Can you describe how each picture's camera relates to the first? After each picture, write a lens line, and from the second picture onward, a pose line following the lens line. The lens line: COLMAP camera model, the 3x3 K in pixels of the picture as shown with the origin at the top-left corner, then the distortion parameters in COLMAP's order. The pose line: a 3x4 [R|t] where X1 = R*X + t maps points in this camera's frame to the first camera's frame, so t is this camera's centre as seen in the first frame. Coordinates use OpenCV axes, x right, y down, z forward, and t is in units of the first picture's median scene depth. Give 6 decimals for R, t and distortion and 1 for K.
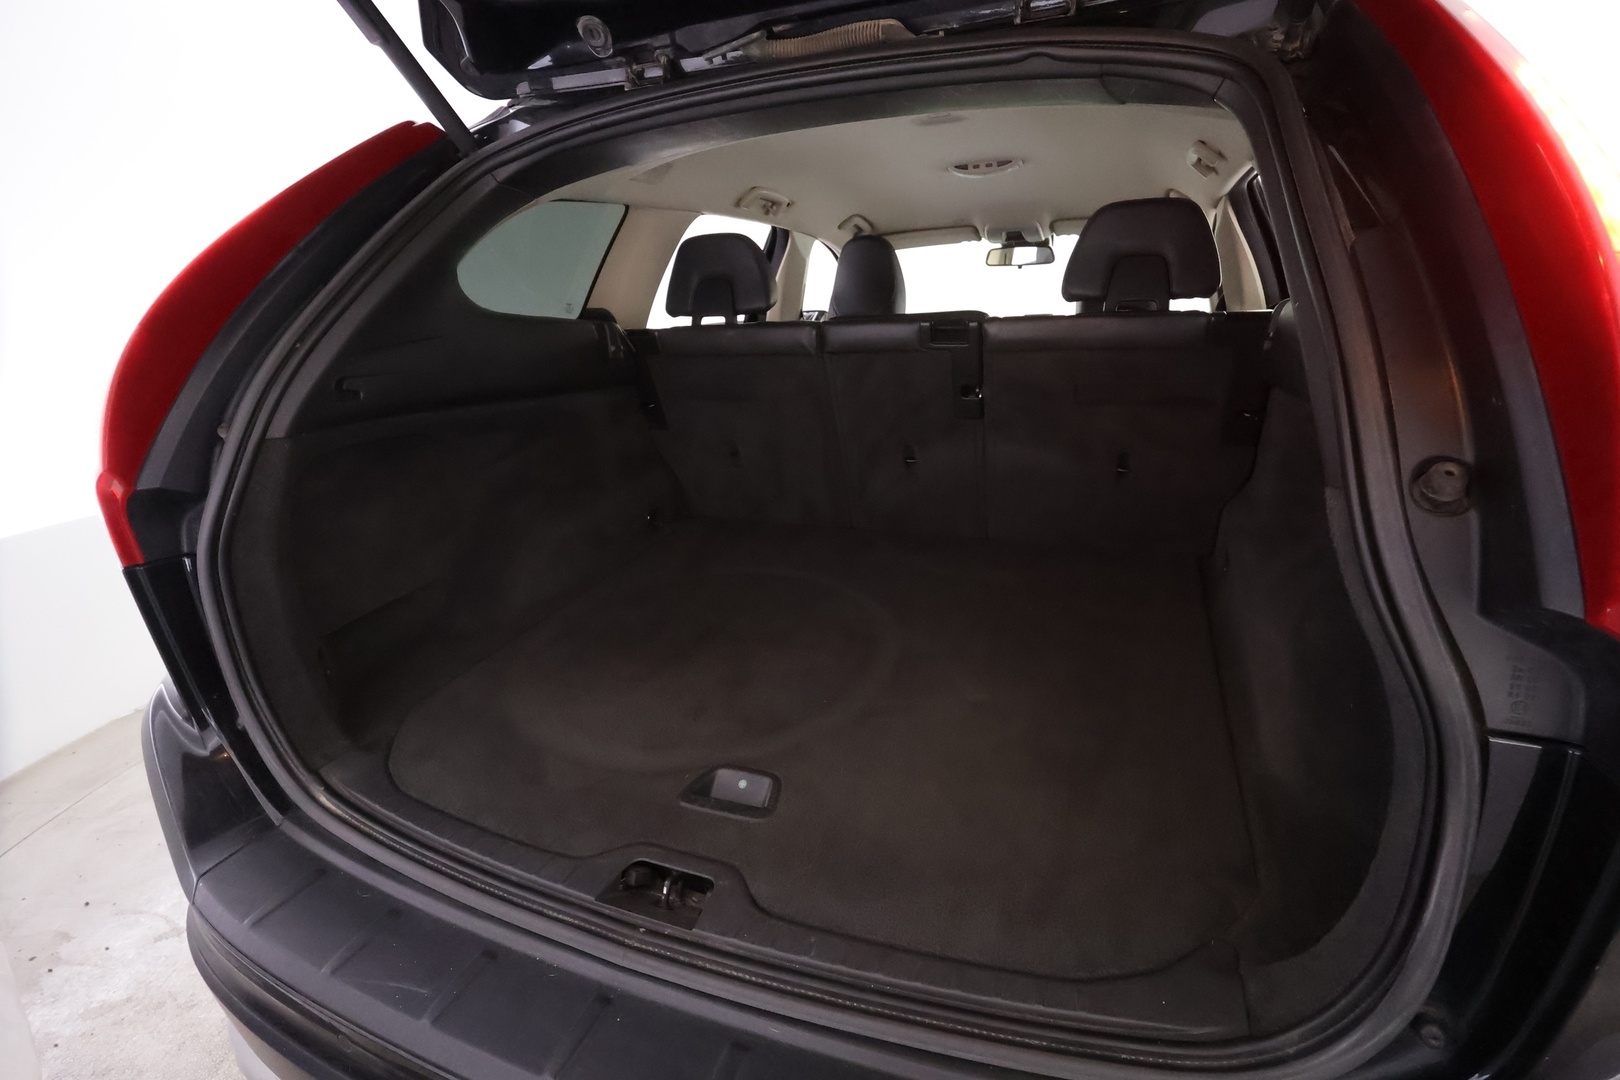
lens RADIAL K [[745.0, 0, 811.6], [0, 745.0, 543.1], [0, 0, 1]] dist [-0.002229, 0.000674]
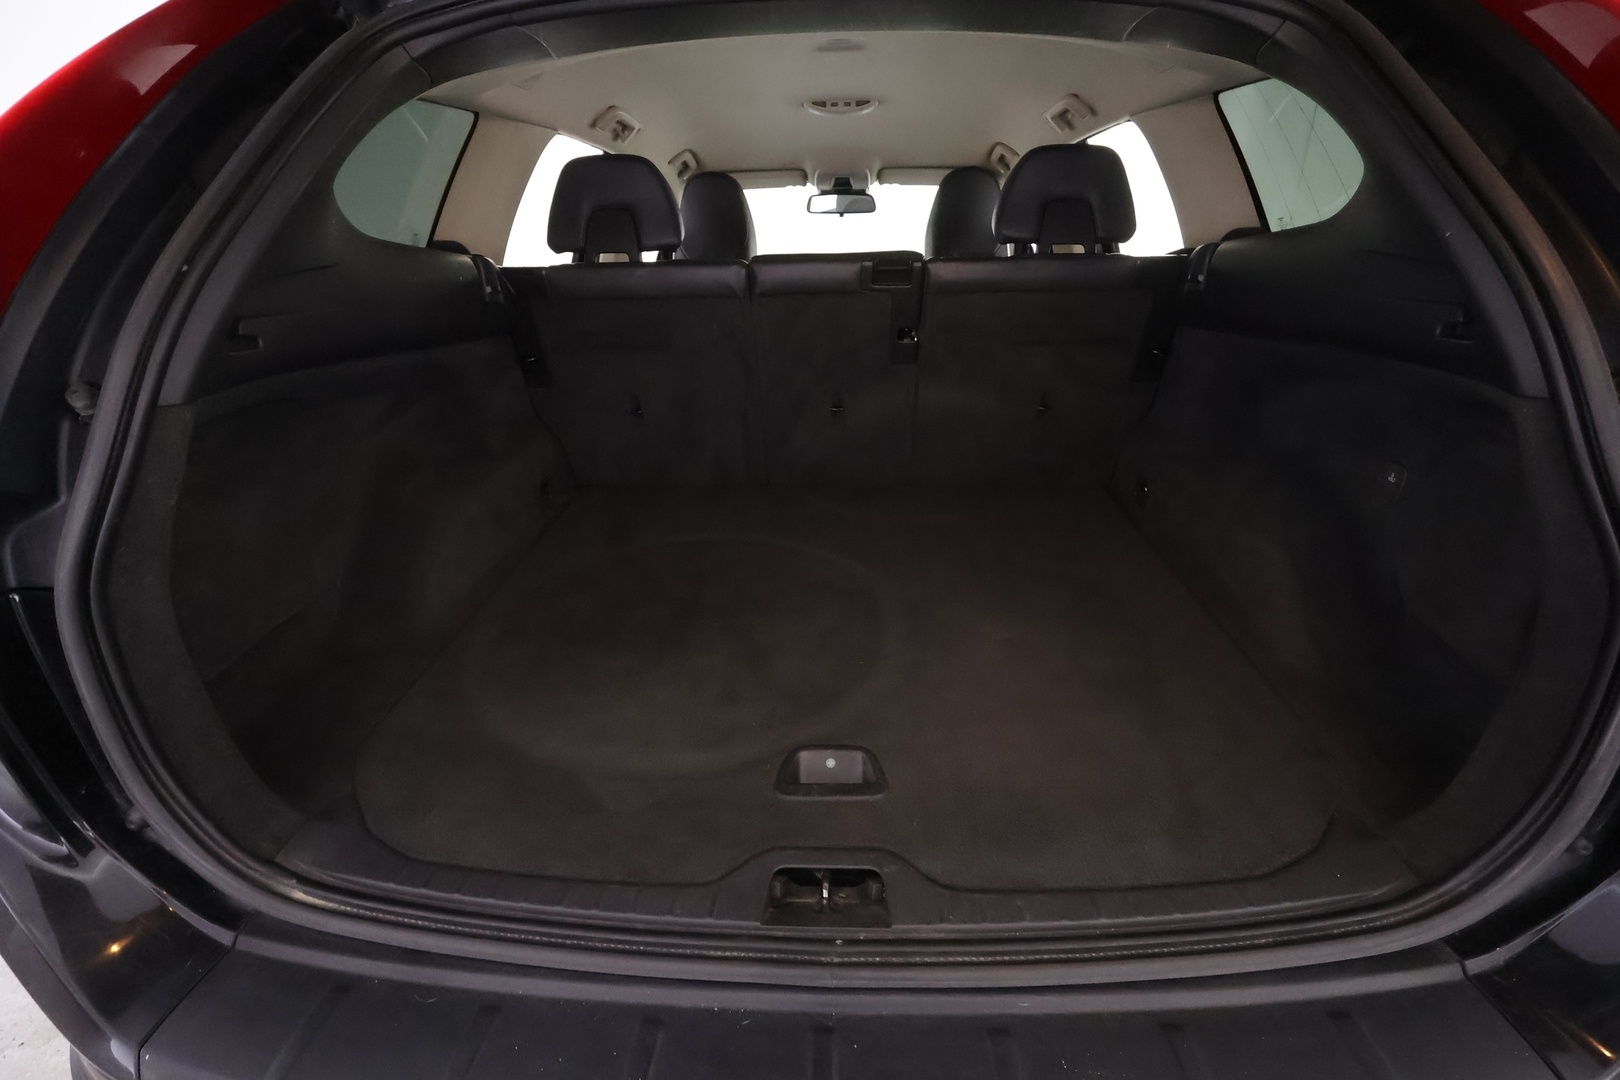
lens RADIAL K [[745.0, 0, 811.6], [0, 745.0, 543.1], [0, 0, 1]] dist [-0.002229, 0.000674]
pose [[0.942691, -0.101614, 0.317817, -0.340705], [0.084036, 0.994100, 0.068575, -0.010217], [-0.322910, -0.037937, 0.945669, 0.133730]]
